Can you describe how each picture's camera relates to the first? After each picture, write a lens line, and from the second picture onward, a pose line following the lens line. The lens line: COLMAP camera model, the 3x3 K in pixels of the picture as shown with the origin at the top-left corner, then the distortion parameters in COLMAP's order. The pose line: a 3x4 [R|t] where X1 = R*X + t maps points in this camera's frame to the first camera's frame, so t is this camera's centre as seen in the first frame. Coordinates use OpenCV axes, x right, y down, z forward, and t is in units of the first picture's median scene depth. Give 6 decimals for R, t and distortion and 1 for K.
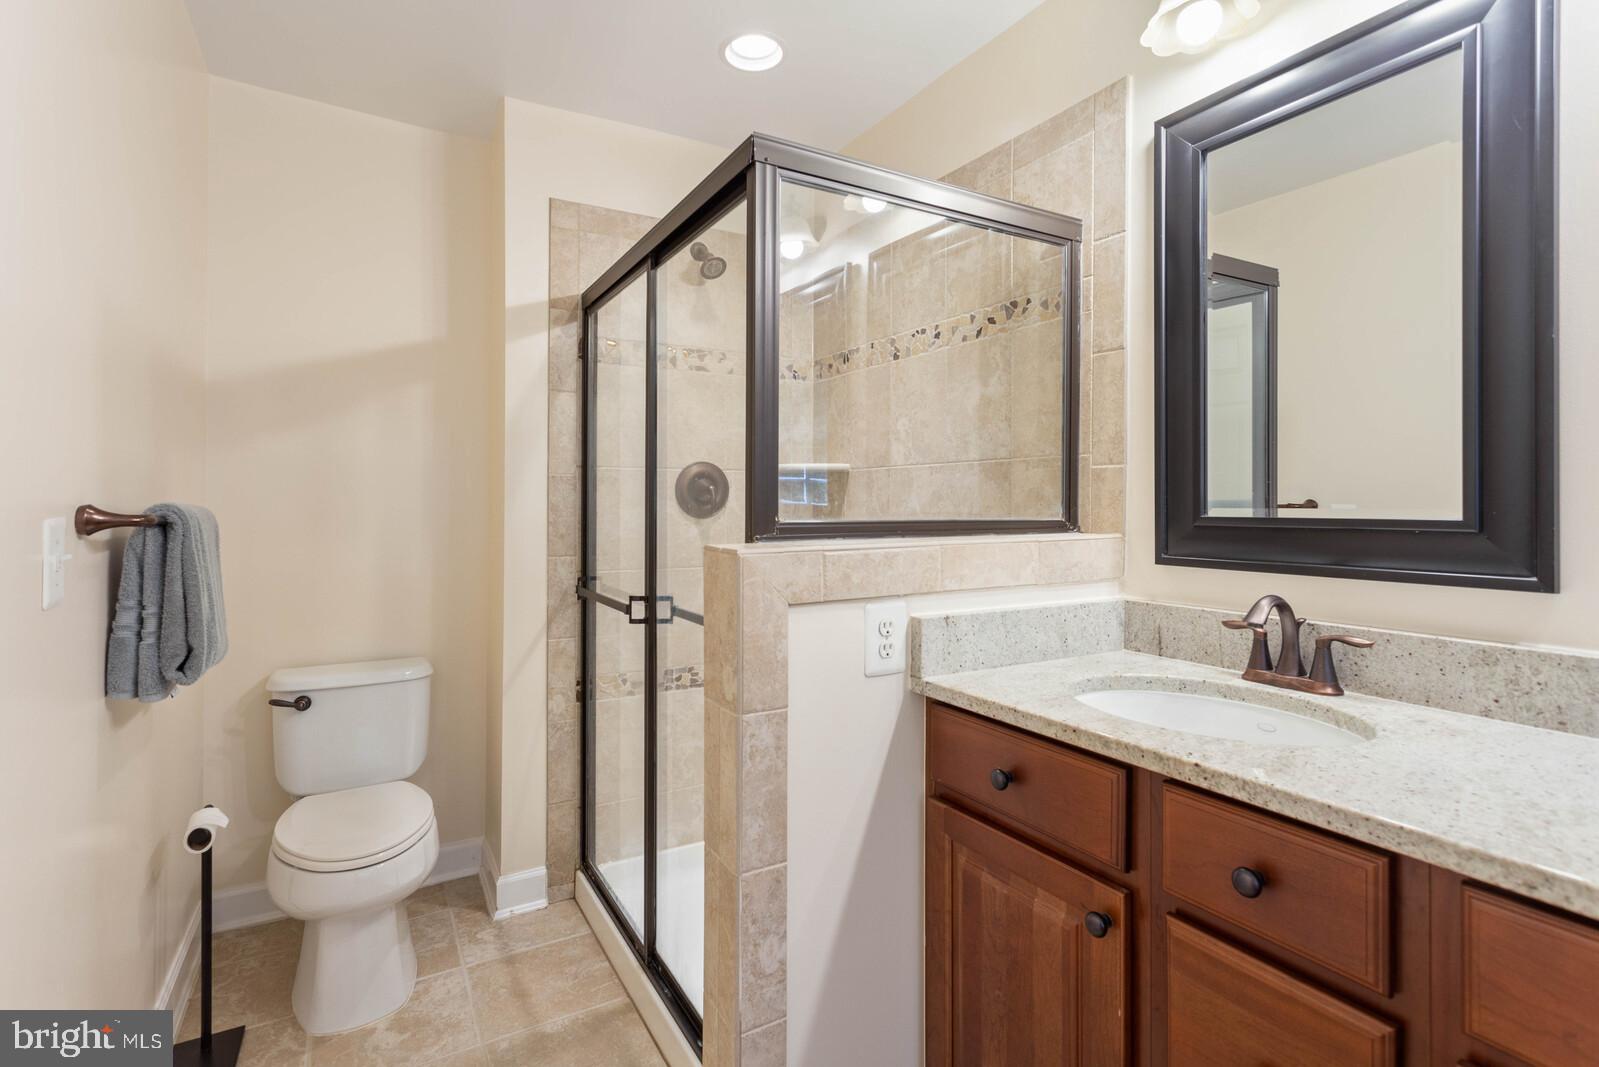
lens RADIAL K [[787.2, 0, 793.9], [0, 787.2, 492.8], [0, 0, 1]] dist [0.003110, 0.000894]
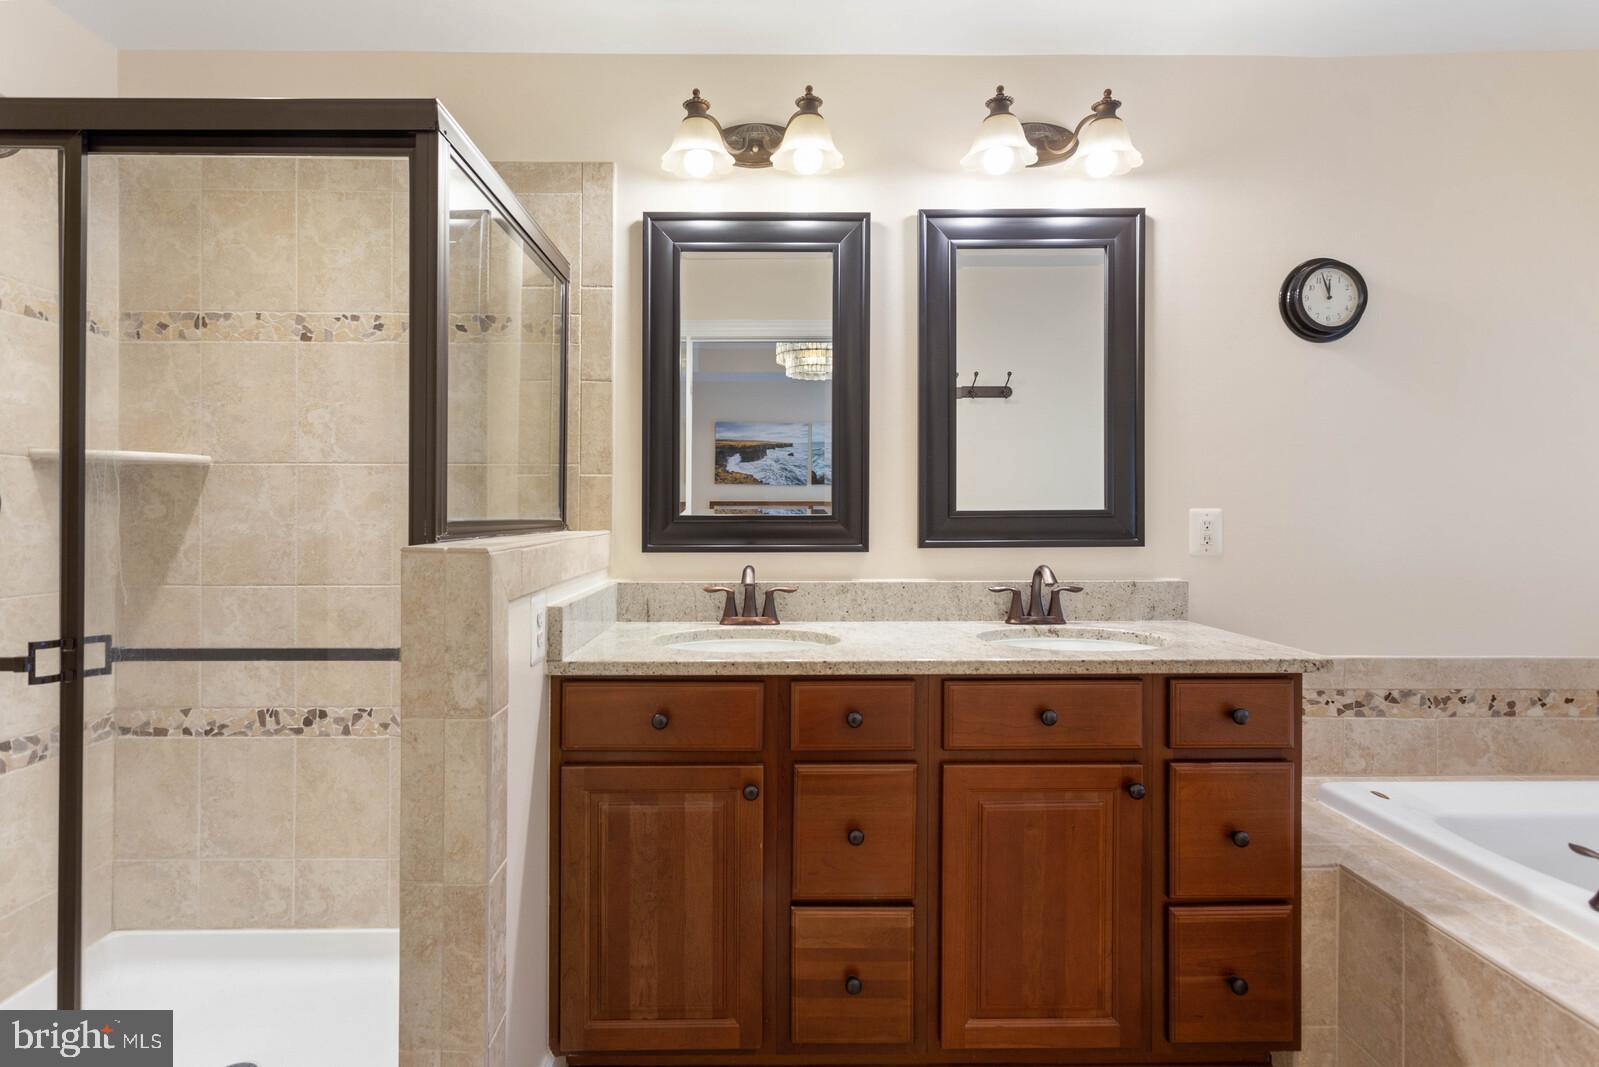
lens RADIAL K [[795.2, 0, 781.1], [0, 795.2, 509.5], [0, 0, 1]] dist [0.001246, -0.000097]
pose [[0.475625, 0.005345, 0.879632, -0.615362], [-0.011920, 0.999929, 0.000369, 0.017277], [-0.879568, -0.010660, 0.475655, 0.181822]]
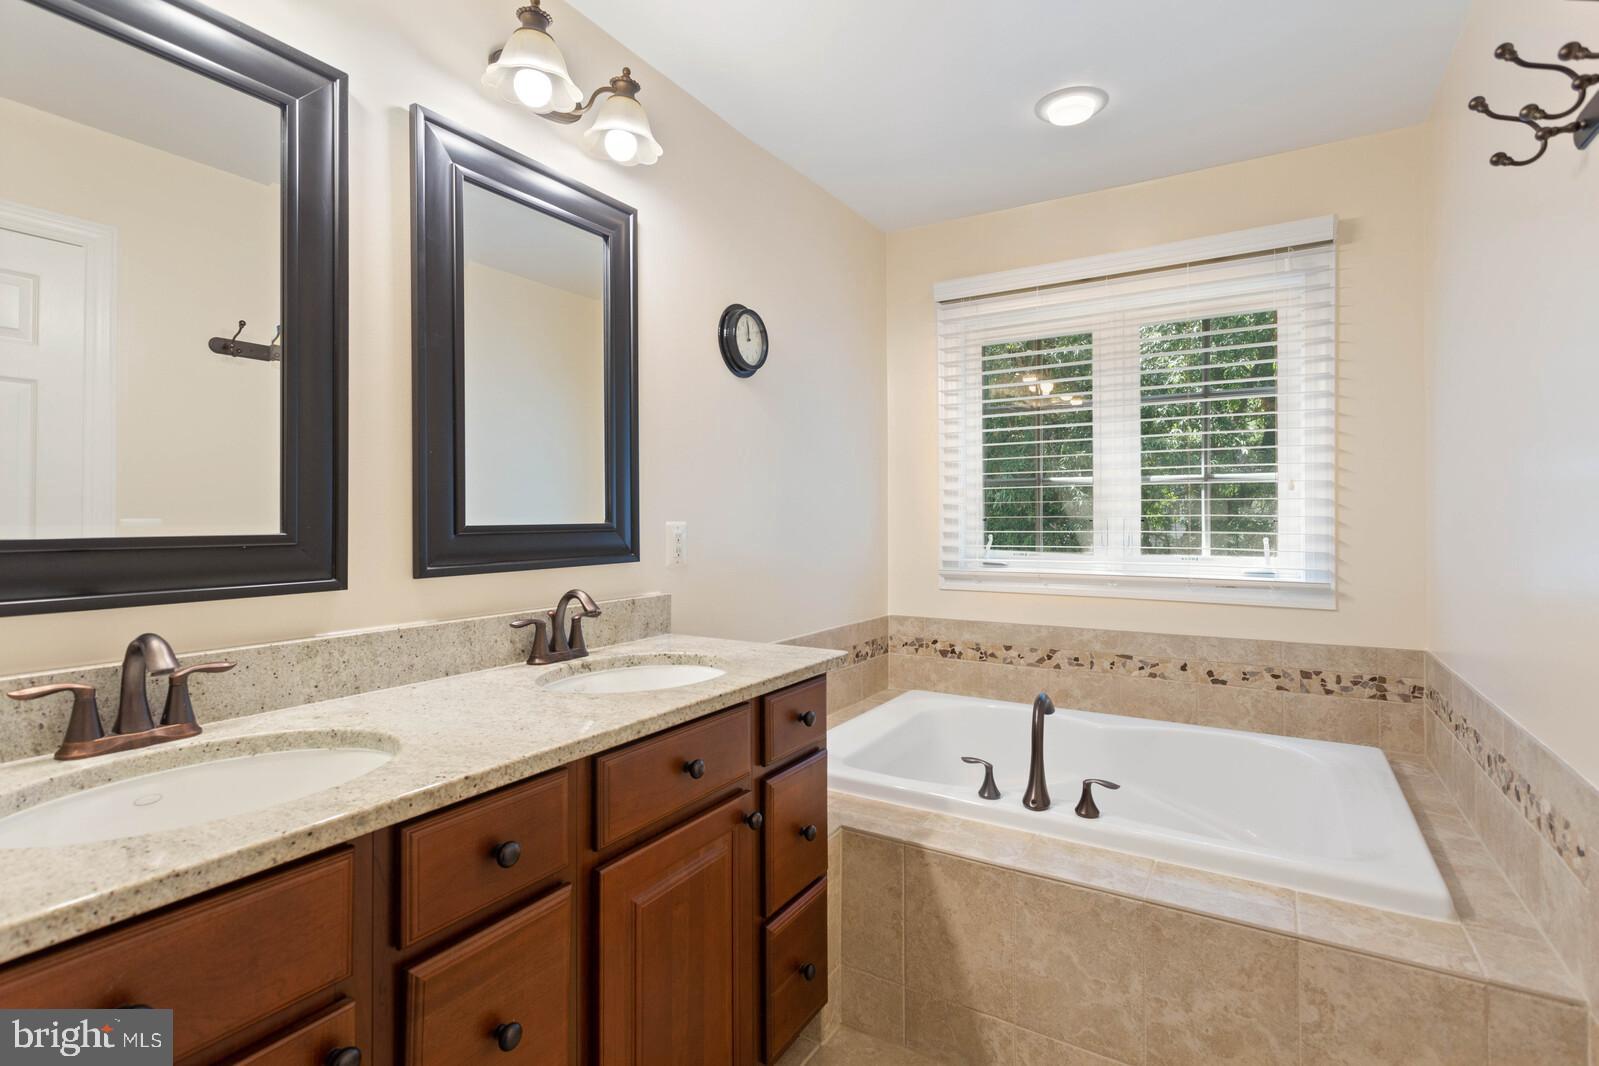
lens RADIAL K [[773.4, 0, 805.8], [0, 773.4, 512.2], [0, 0, 1]] dist [0.002086, 0.000628]
pose [[-0.498128, 0.008412, 0.867063, -0.351378], [-0.011353, 0.999804, -0.016222, 0.010091], [-0.867029, -0.017924, -0.497935, 0.695648]]
